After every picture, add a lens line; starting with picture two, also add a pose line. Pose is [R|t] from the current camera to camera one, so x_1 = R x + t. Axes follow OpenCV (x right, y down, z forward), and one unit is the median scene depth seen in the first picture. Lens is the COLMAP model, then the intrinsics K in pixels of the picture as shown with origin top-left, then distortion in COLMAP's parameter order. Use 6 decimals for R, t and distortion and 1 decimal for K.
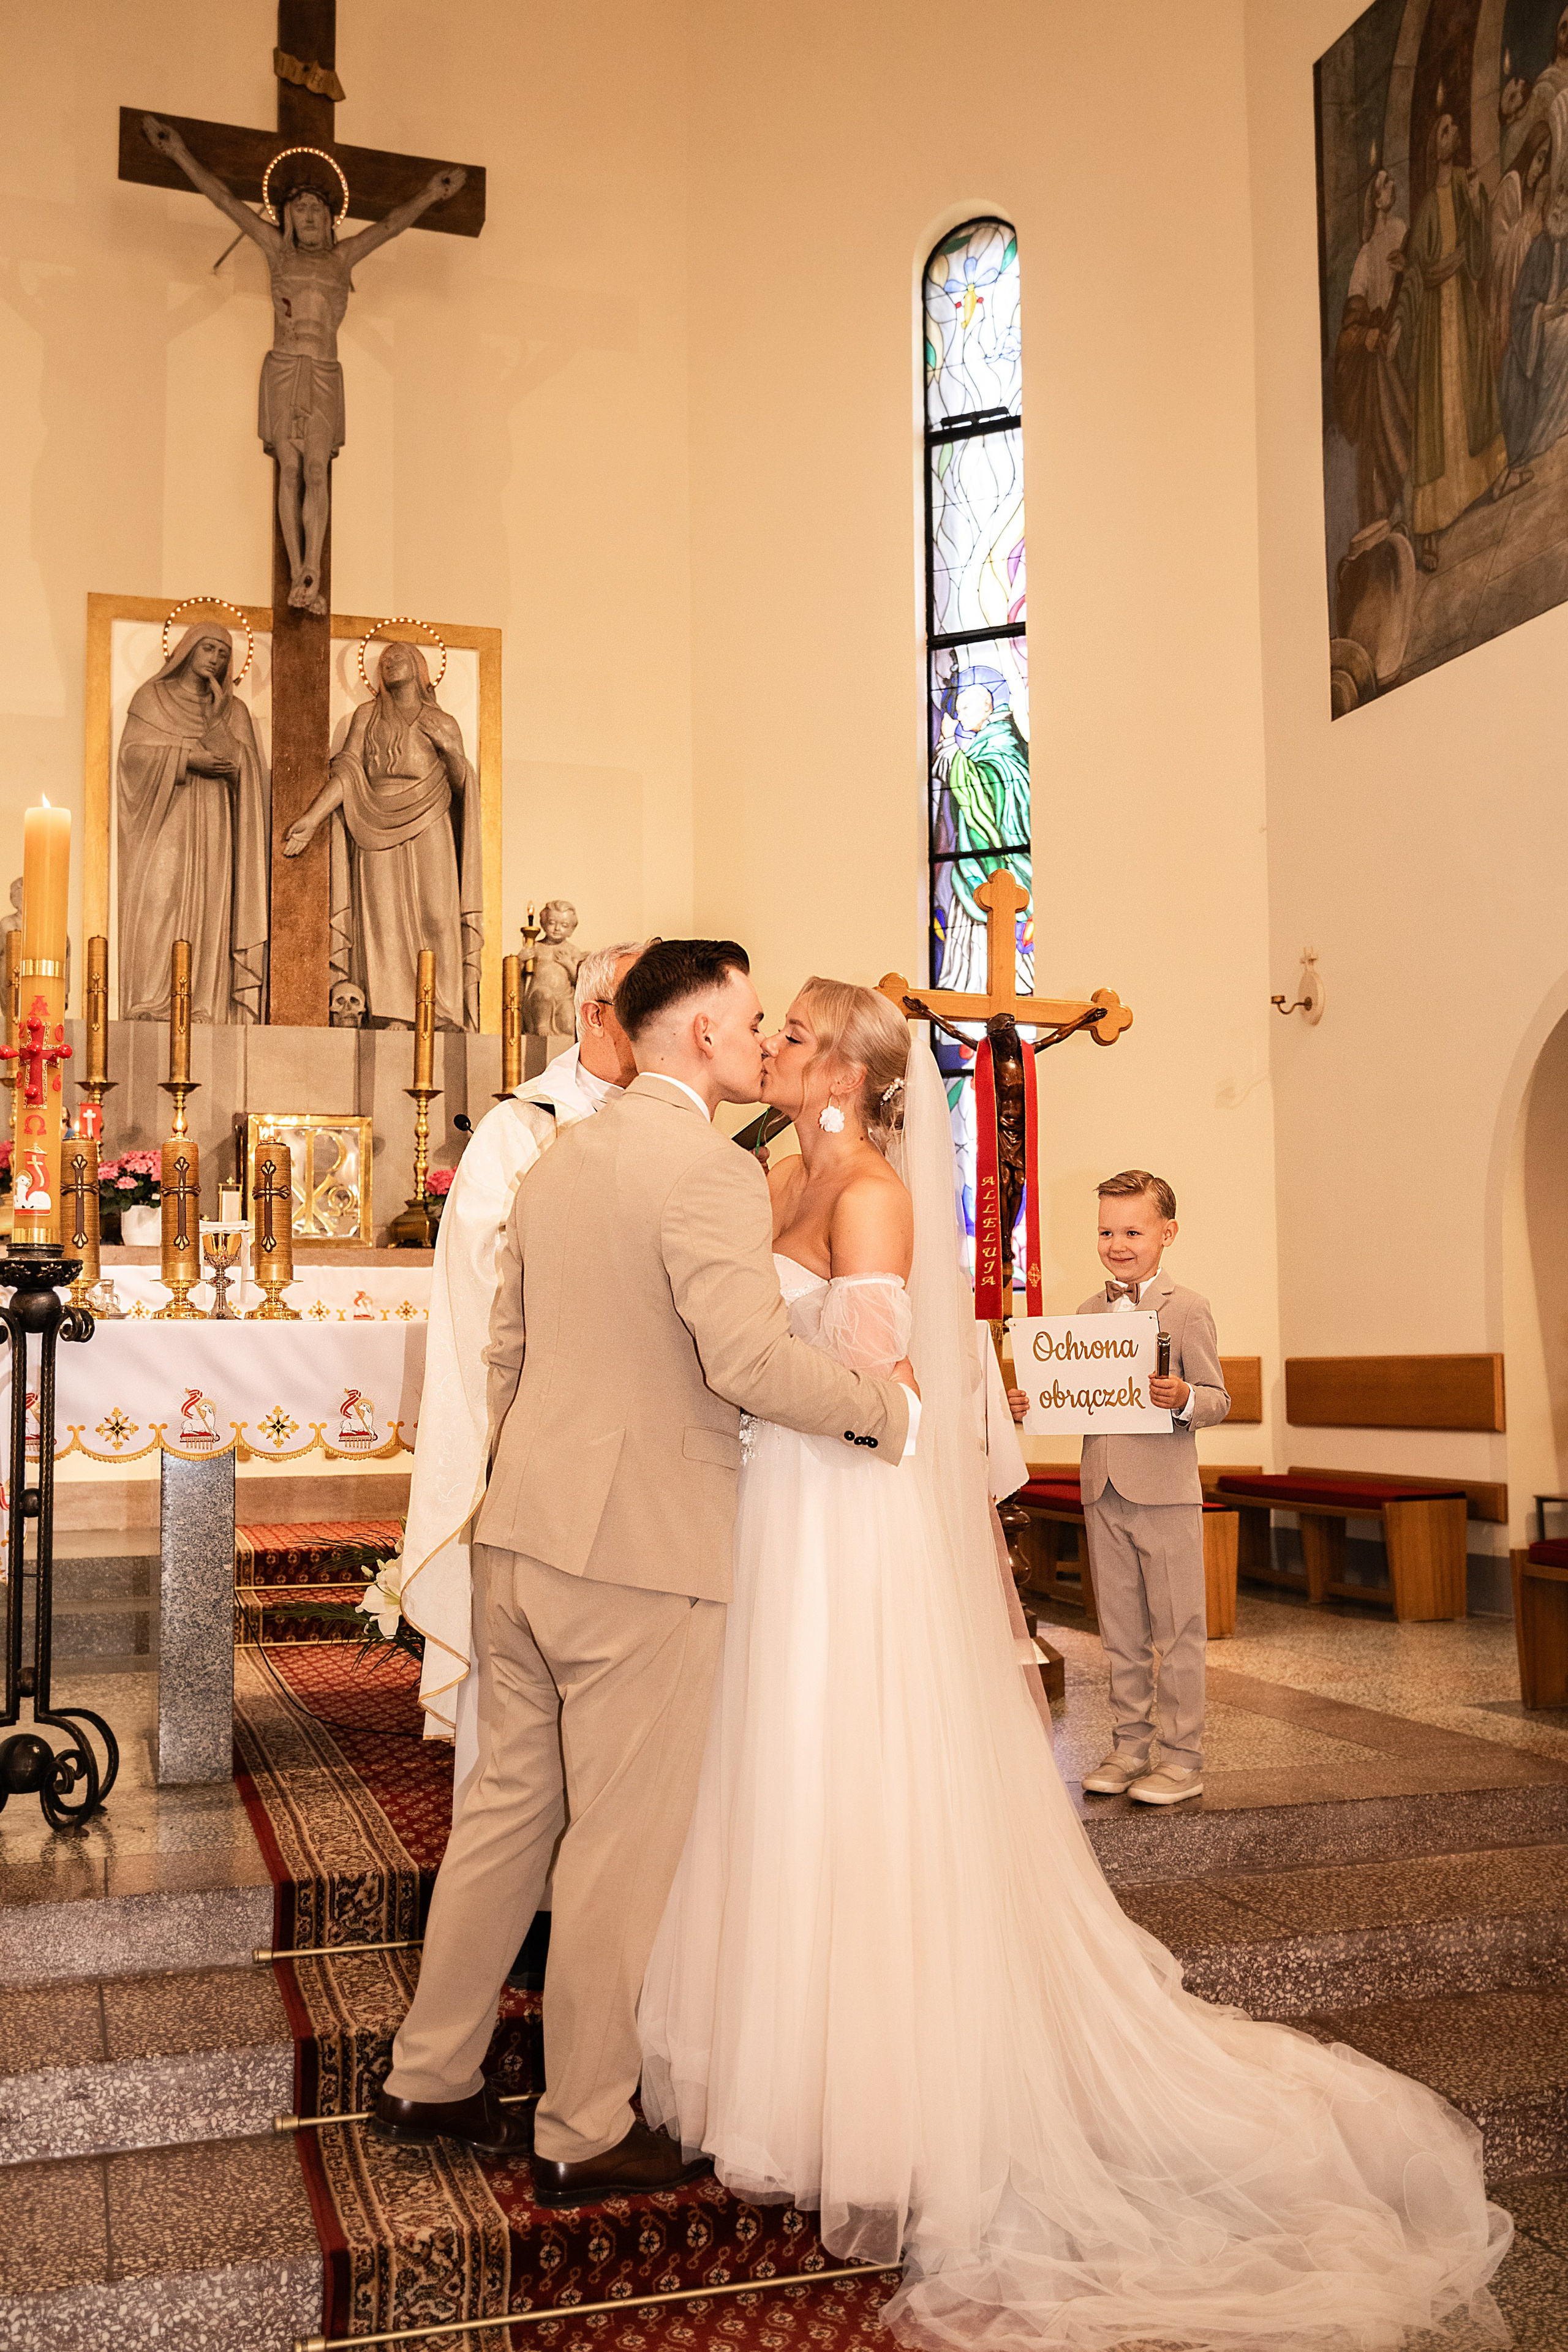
lens RADIAL K [[2242.7, 0, 812.9], [0, 2242.7, 1186.3], [0, 0, 1]] dist [-0.012122, 0.057539]
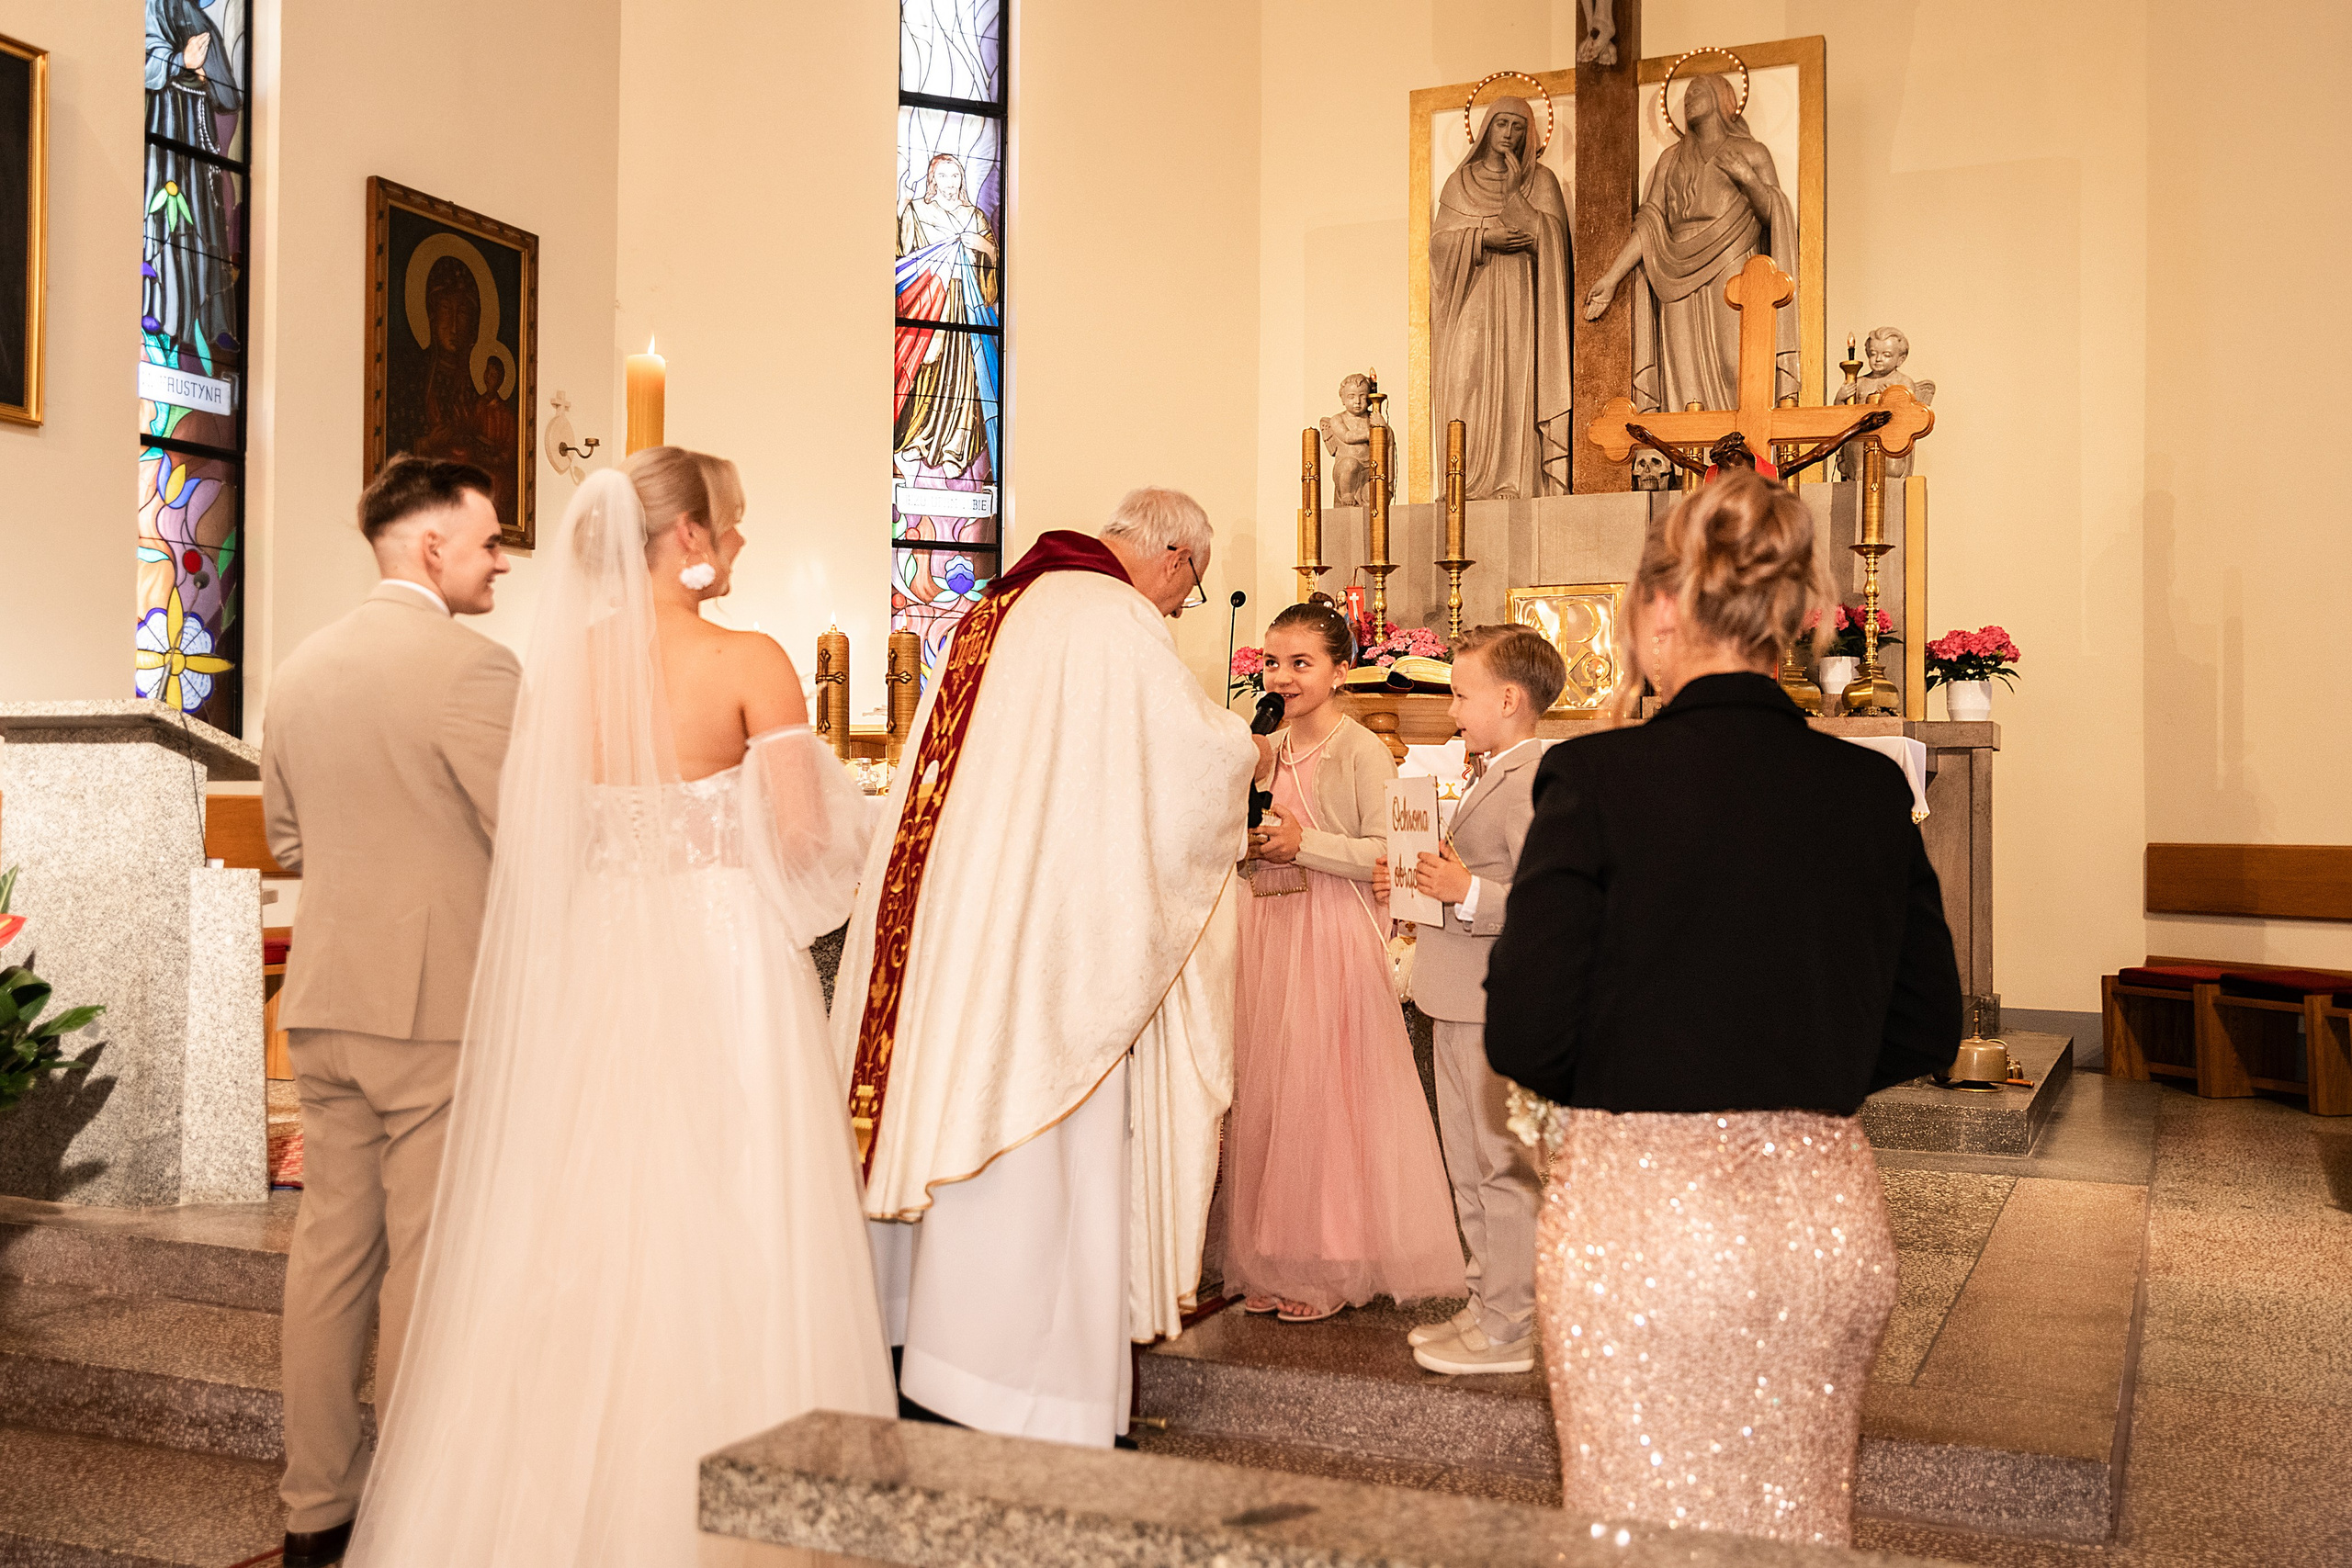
lens RADIAL K [[2242.5, 0, 1179.7], [0, 2242.5, 777.5], [0, 0, 1]] dist [-0.012122, 0.057539]
pose [[0.741185, 0.001186, -0.671300, 0.292726], [0.036199, 0.998473, 0.041732, 0.005086], [0.670324, -0.055232, 0.740010, 0.142700]]
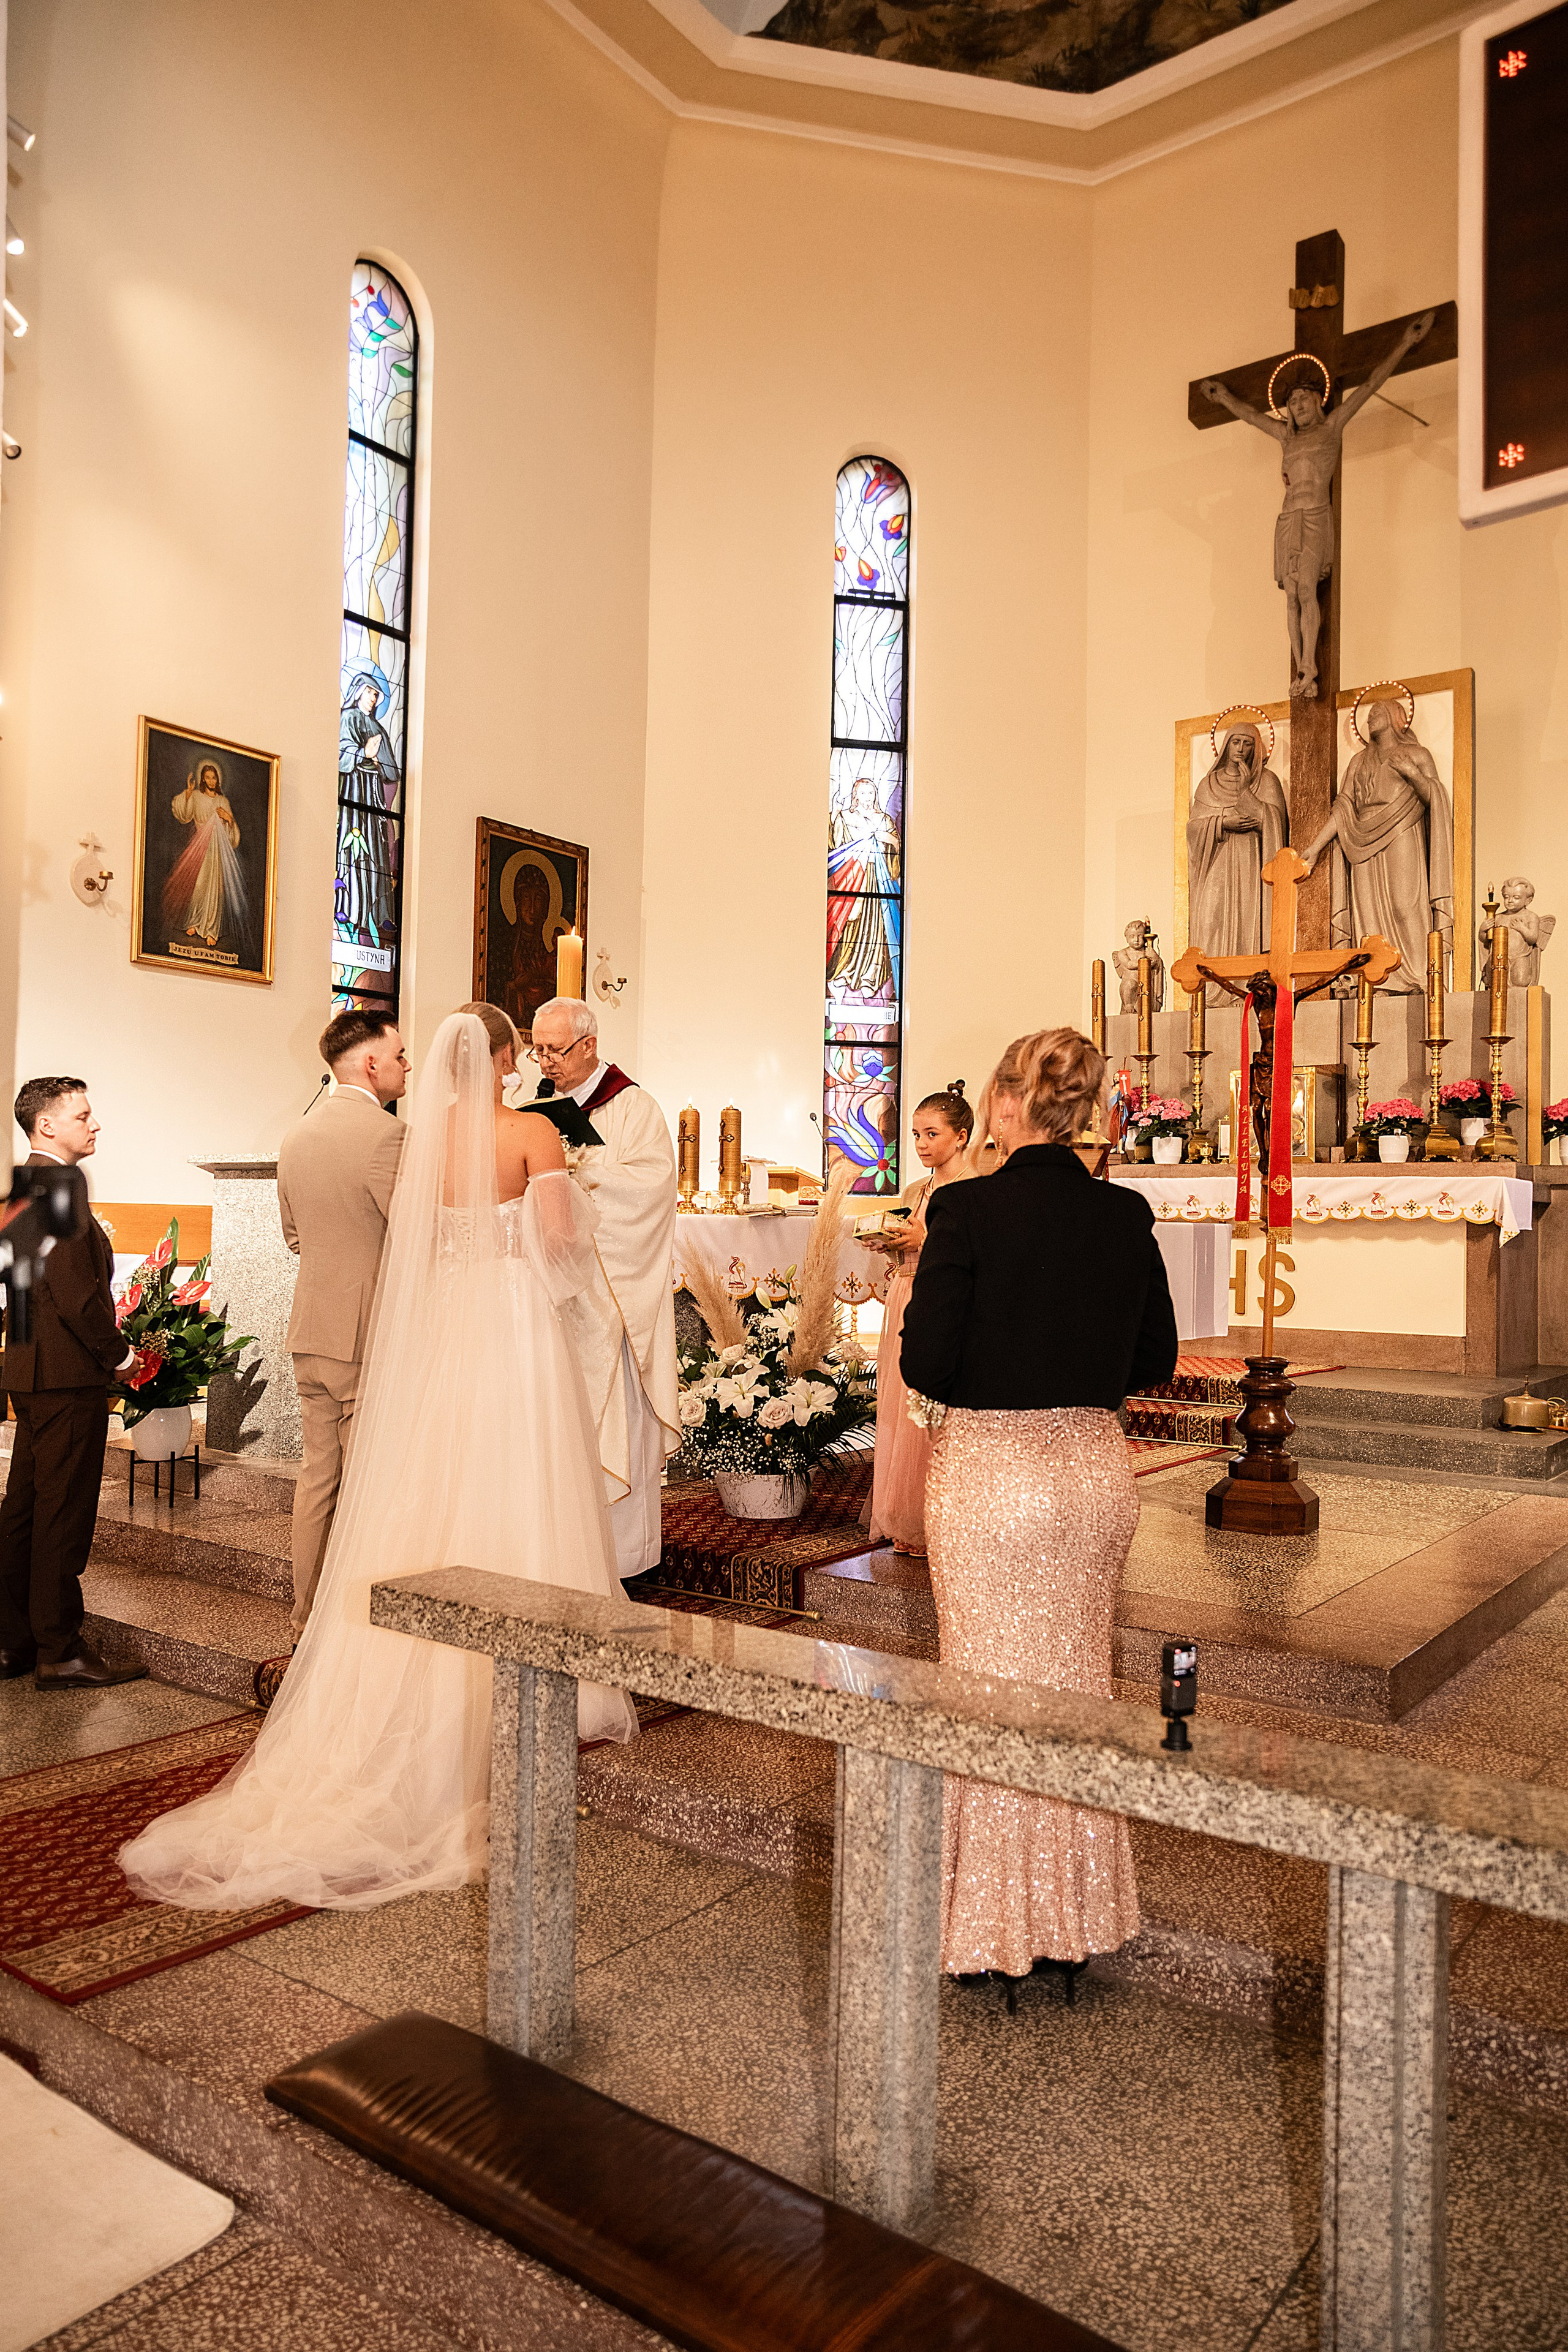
lens RADIAL K [[1601.7, 0, 790.4], [0, 1601.7, 1185.7], [0, 0, 1]] dist [-0.049470, 0.059973]
pose [[0.580892, -0.002197, -0.813978, 0.380547], [0.038230, 0.998966, 0.024587, 0.005088], [0.813083, -0.045400, 0.580375, 0.170090]]
